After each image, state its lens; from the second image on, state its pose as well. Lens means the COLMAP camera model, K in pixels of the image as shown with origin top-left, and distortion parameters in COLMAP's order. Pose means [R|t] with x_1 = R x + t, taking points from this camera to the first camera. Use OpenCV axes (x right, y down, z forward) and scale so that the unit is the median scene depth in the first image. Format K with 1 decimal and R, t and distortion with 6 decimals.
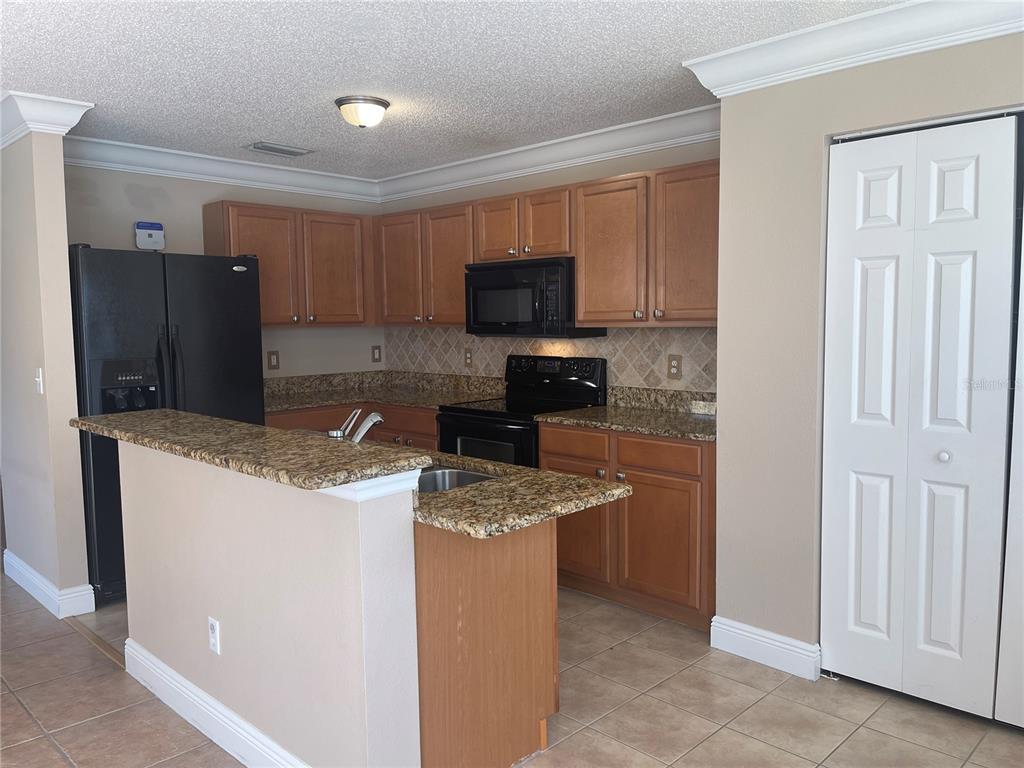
lens RADIAL K [[786.3, 0, 513.2], [0, 786.3, 381.9], [0, 0, 1]] dist [0.041117, -0.008270]
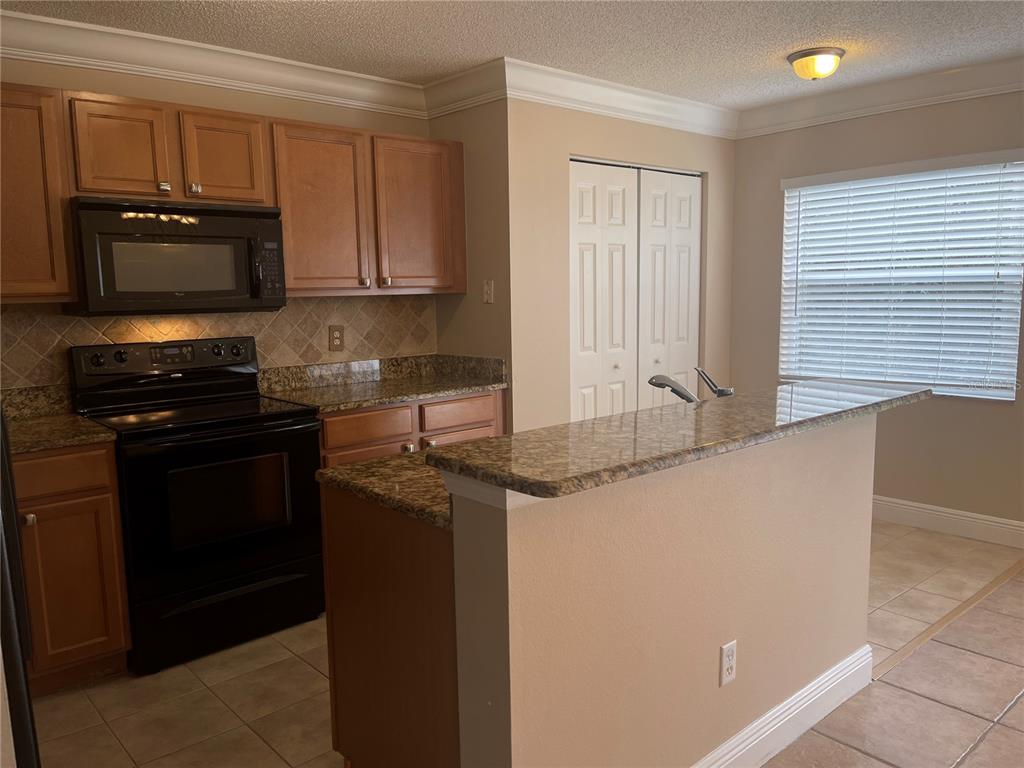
lens RADIAL K [[786.3, 0, 513.1], [0, 786.3, 390.3], [0, 0, 1]] dist [0.041117, -0.008270]
pose [[0.071532, -0.124902, 0.989587, -0.732064], [0.098459, 0.988167, 0.117606, -0.047752], [-0.992567, 0.089021, 0.082983, 0.709466]]
